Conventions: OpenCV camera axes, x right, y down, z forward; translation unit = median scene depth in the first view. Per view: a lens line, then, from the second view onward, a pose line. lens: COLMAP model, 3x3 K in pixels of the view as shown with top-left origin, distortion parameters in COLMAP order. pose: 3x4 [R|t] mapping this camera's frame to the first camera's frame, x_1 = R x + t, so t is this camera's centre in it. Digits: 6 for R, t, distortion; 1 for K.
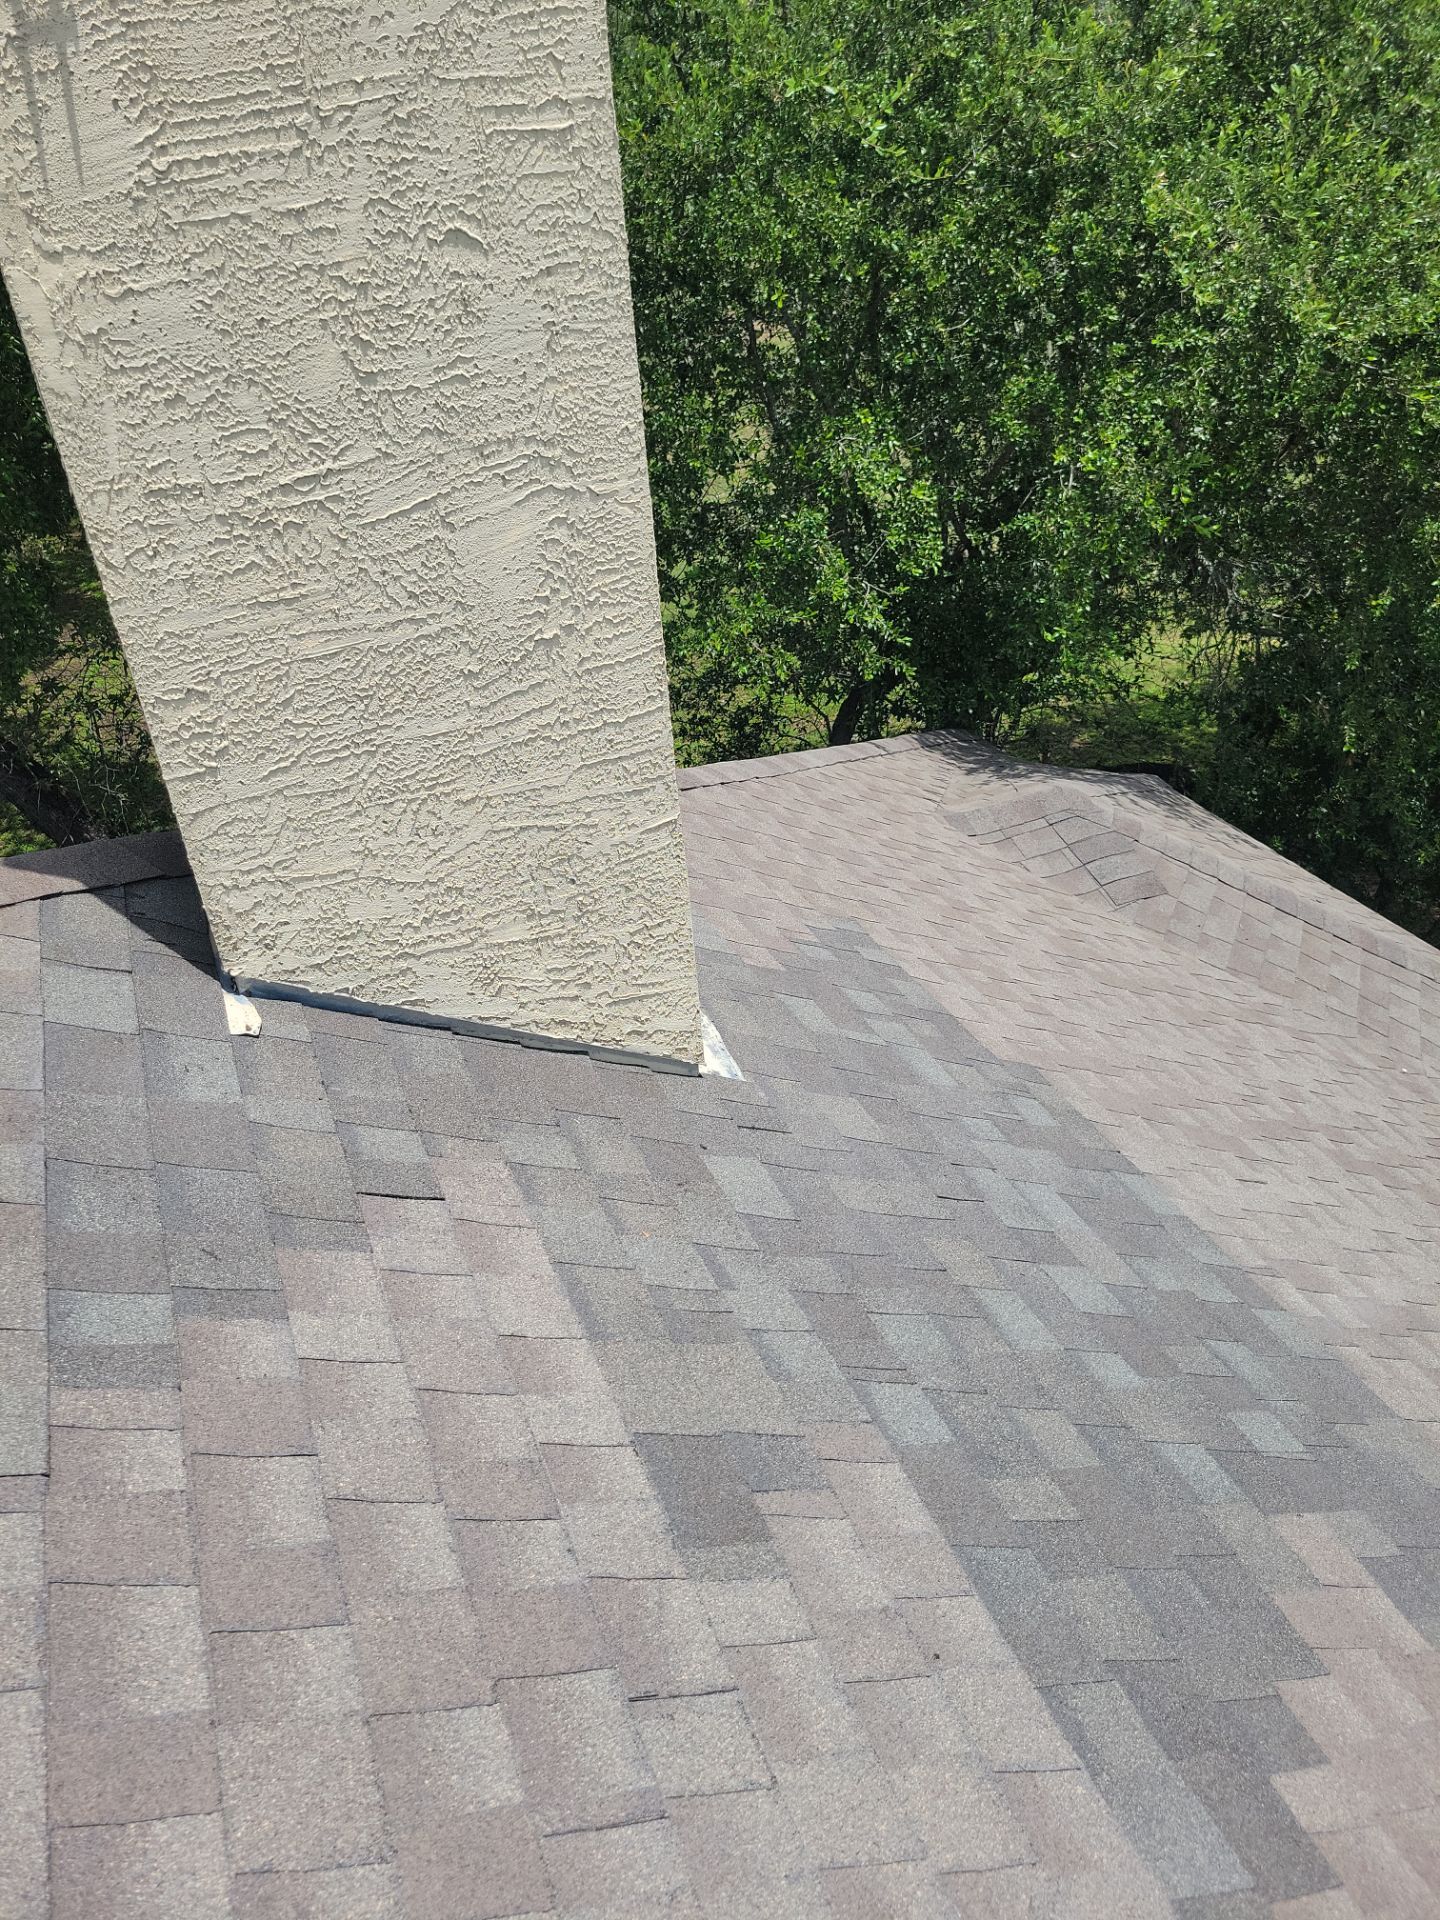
lens RADIAL K [[1450.3, 0, 685.0], [0, 1450.3, 957.0], [0, 0, 1]] dist [0.052235, -0.040708]
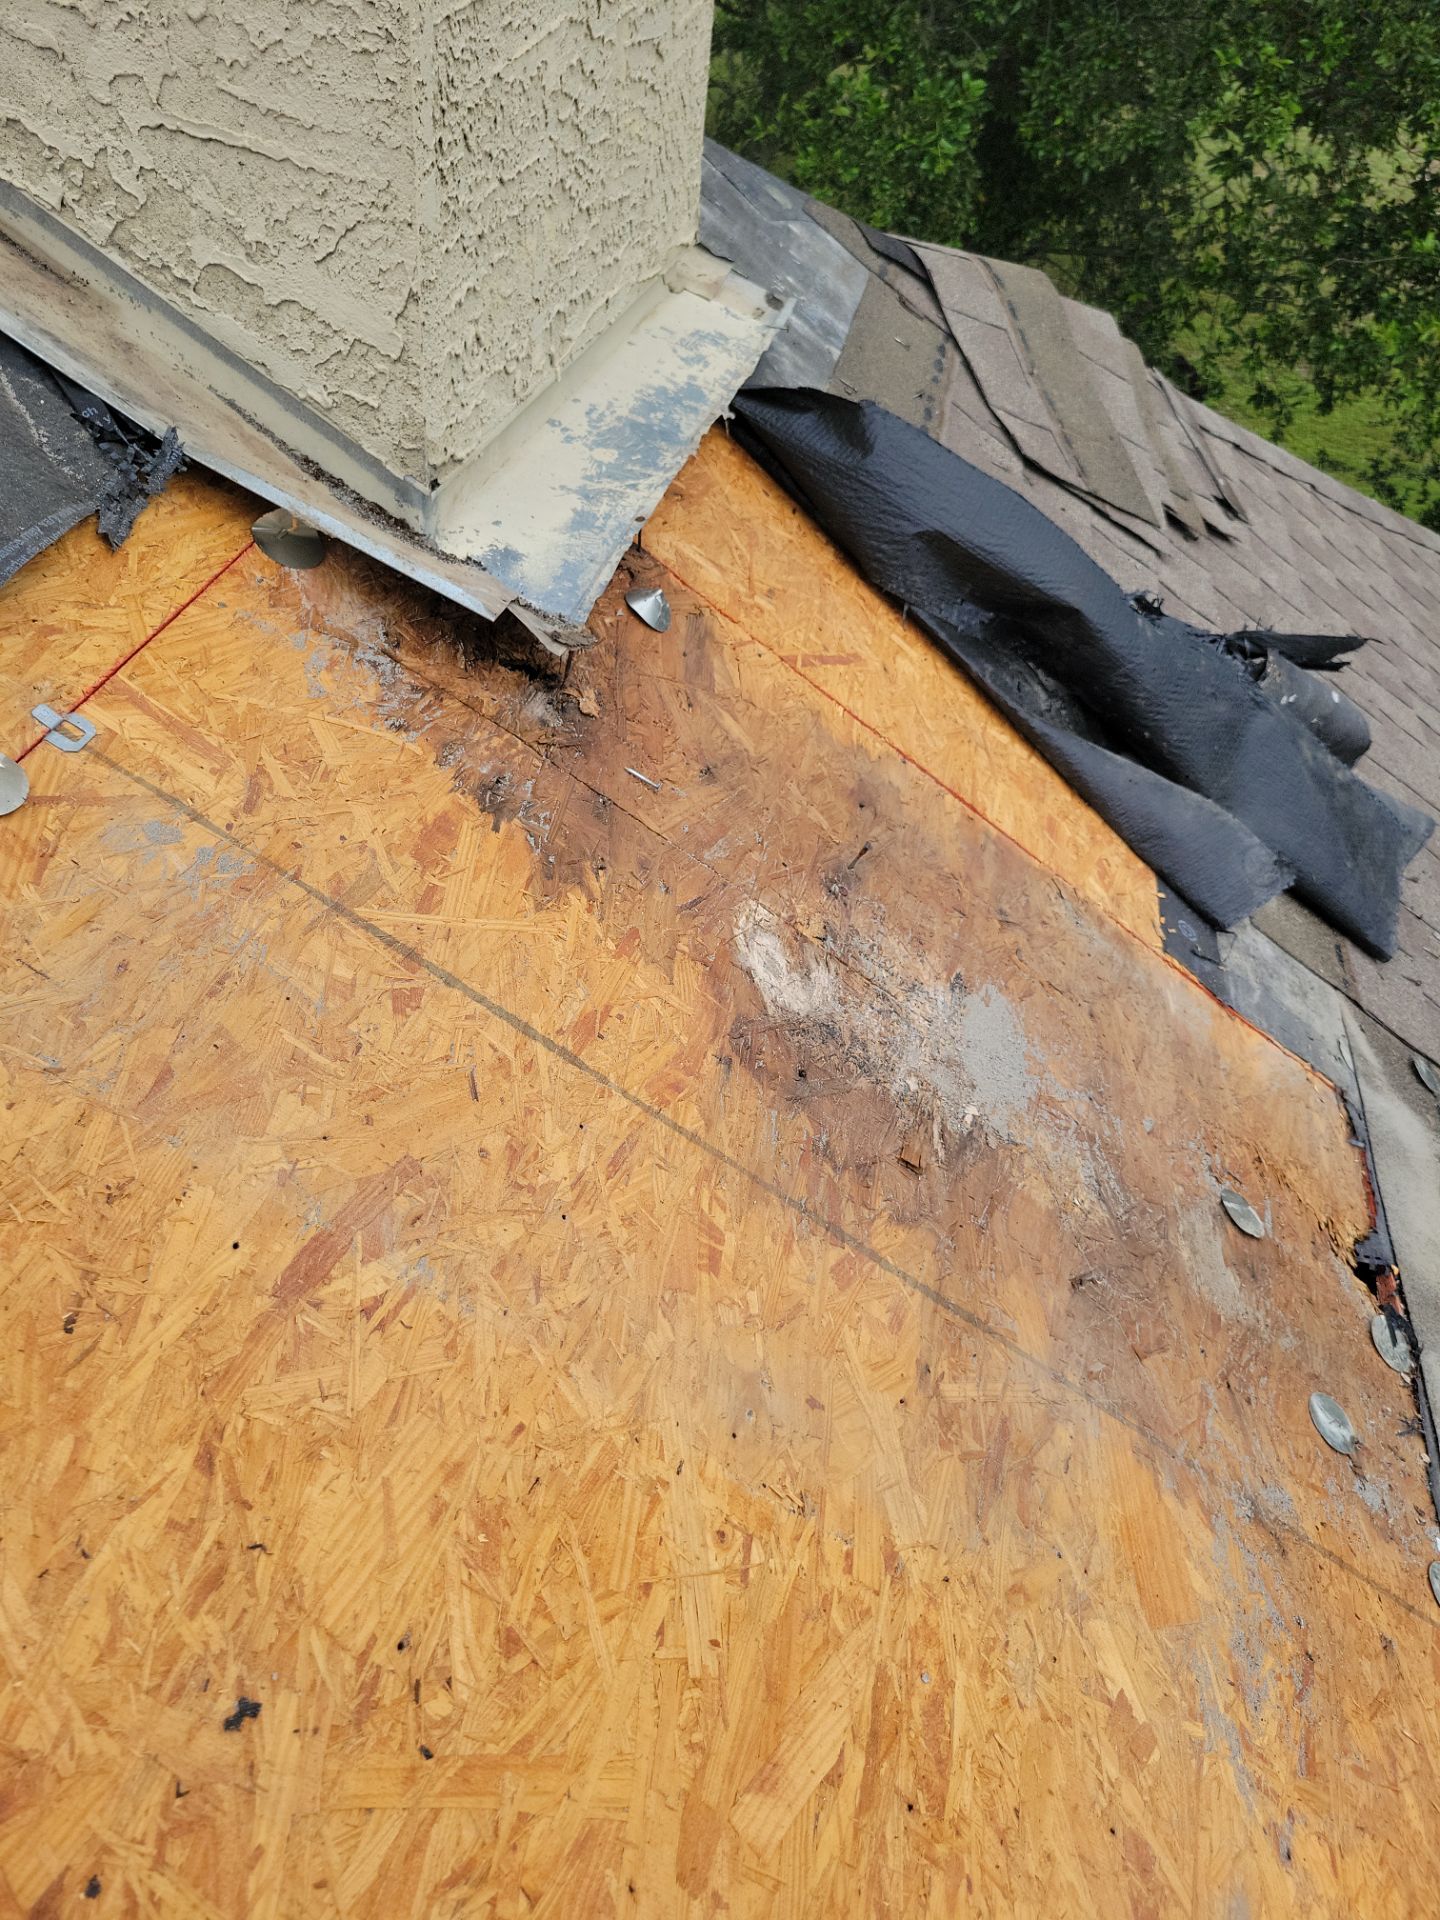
lens RADIAL K [[1460.2, 0, 720.7], [0, 1460.2, 950.5], [0, 0, 1]] dist [0.030686, -0.013871]
pose [[0.828689, 0.464595, -0.312133, 0.297927], [-0.429389, 0.885422, 0.177913, 0.097413], [0.359027, -0.013408, 0.933231, 0.849037]]
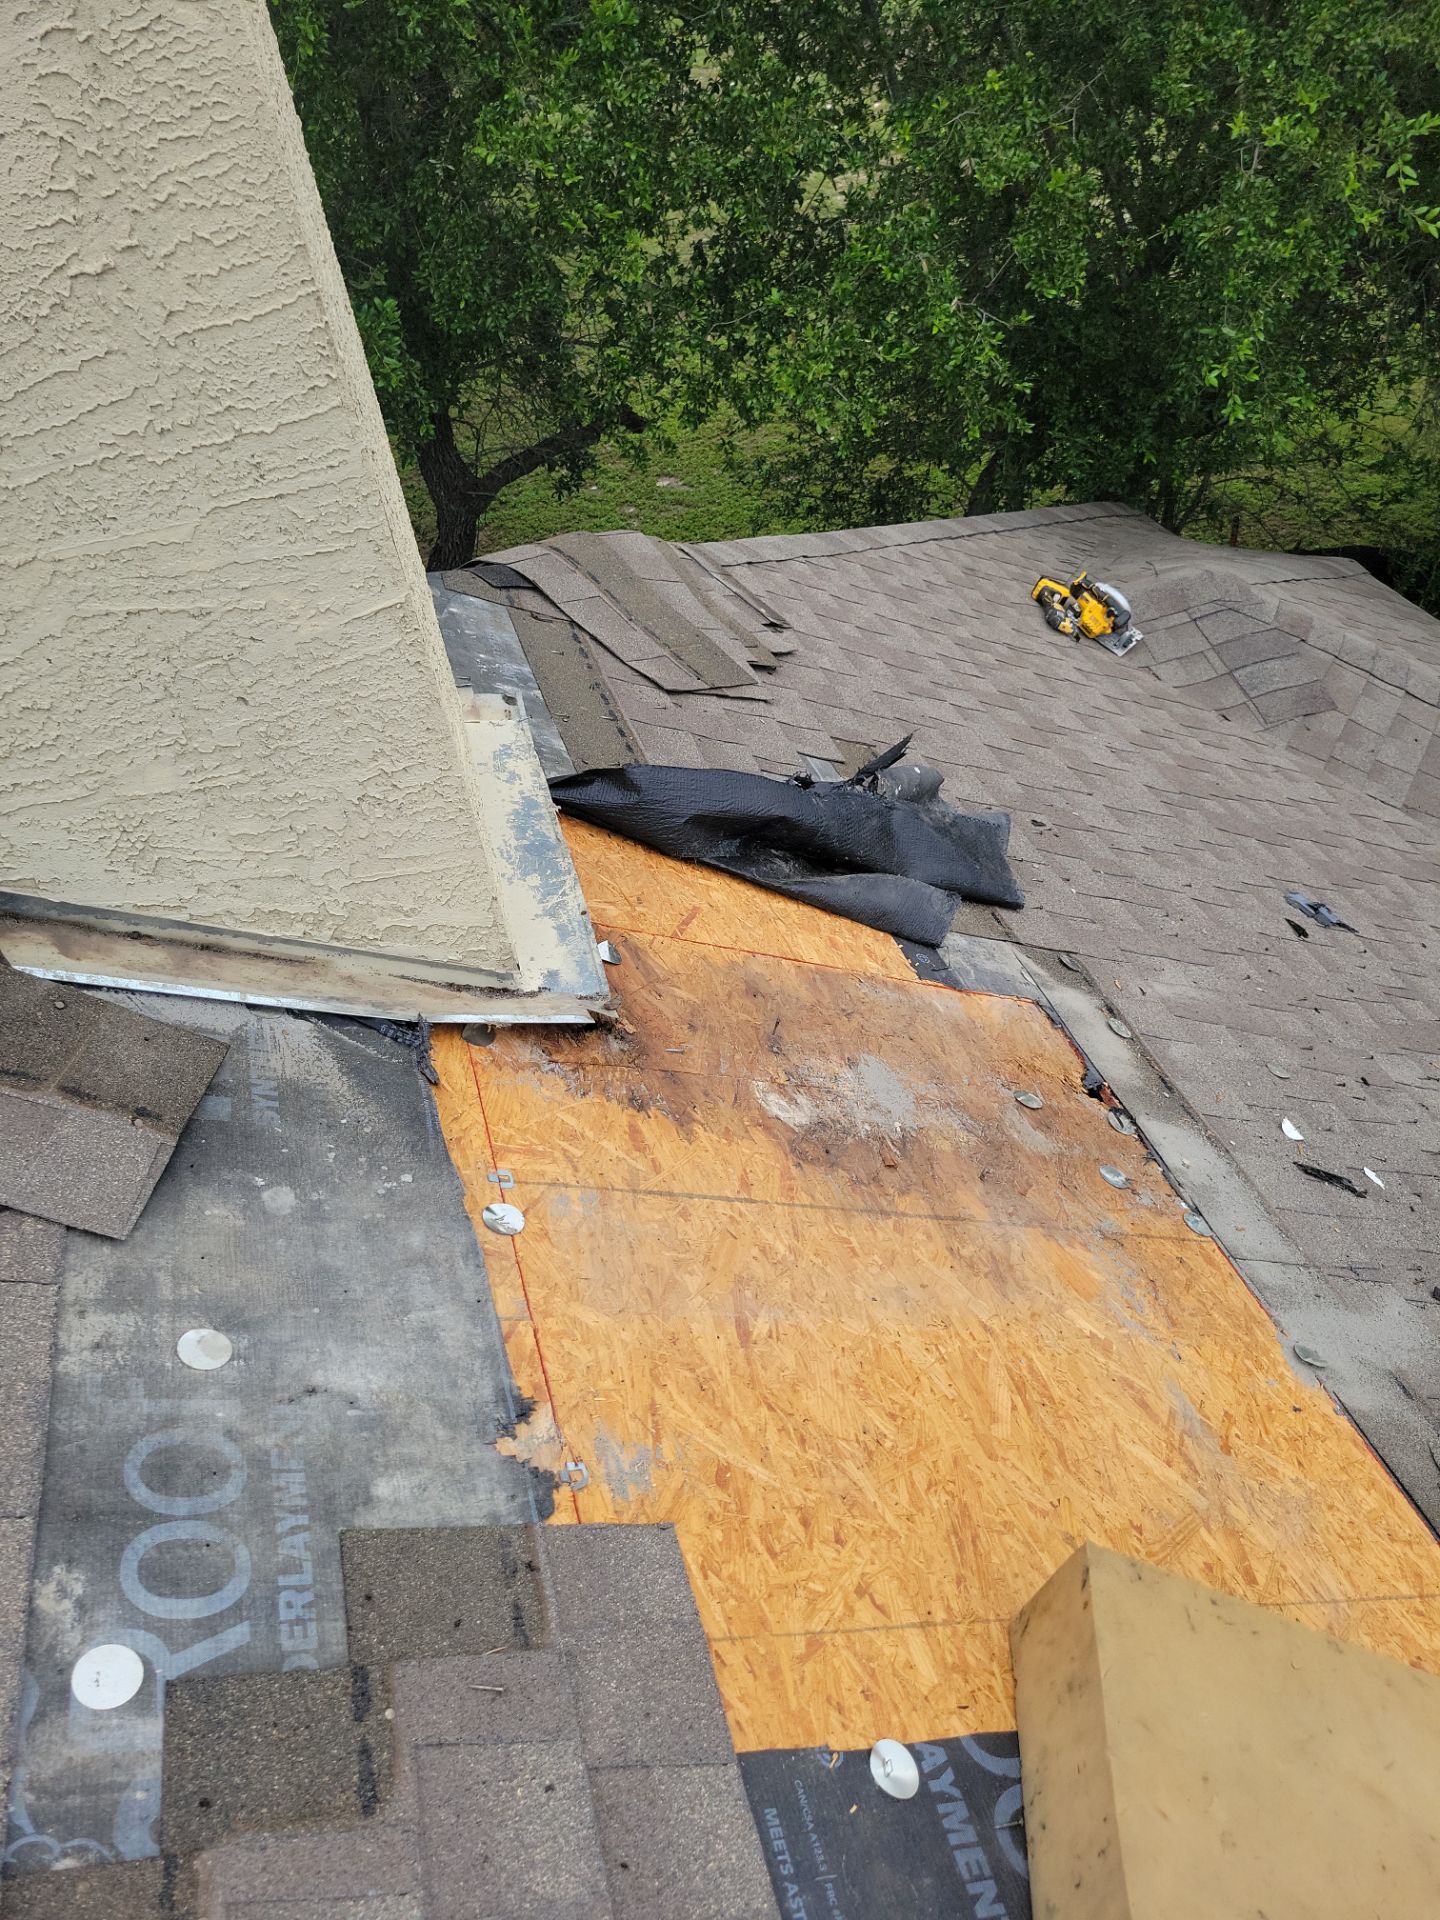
lens RADIAL K [[1450.3, 0, 717.4], [0, 1450.3, 968.3], [0, 0, 1]] dist [0.052235, -0.040708]
pose [[0.994147, 0.034607, -0.102338, 0.218971], [-0.019391, 0.989080, 0.146100, -0.037319], [0.106277, -0.143260, 0.983962, 0.416479]]
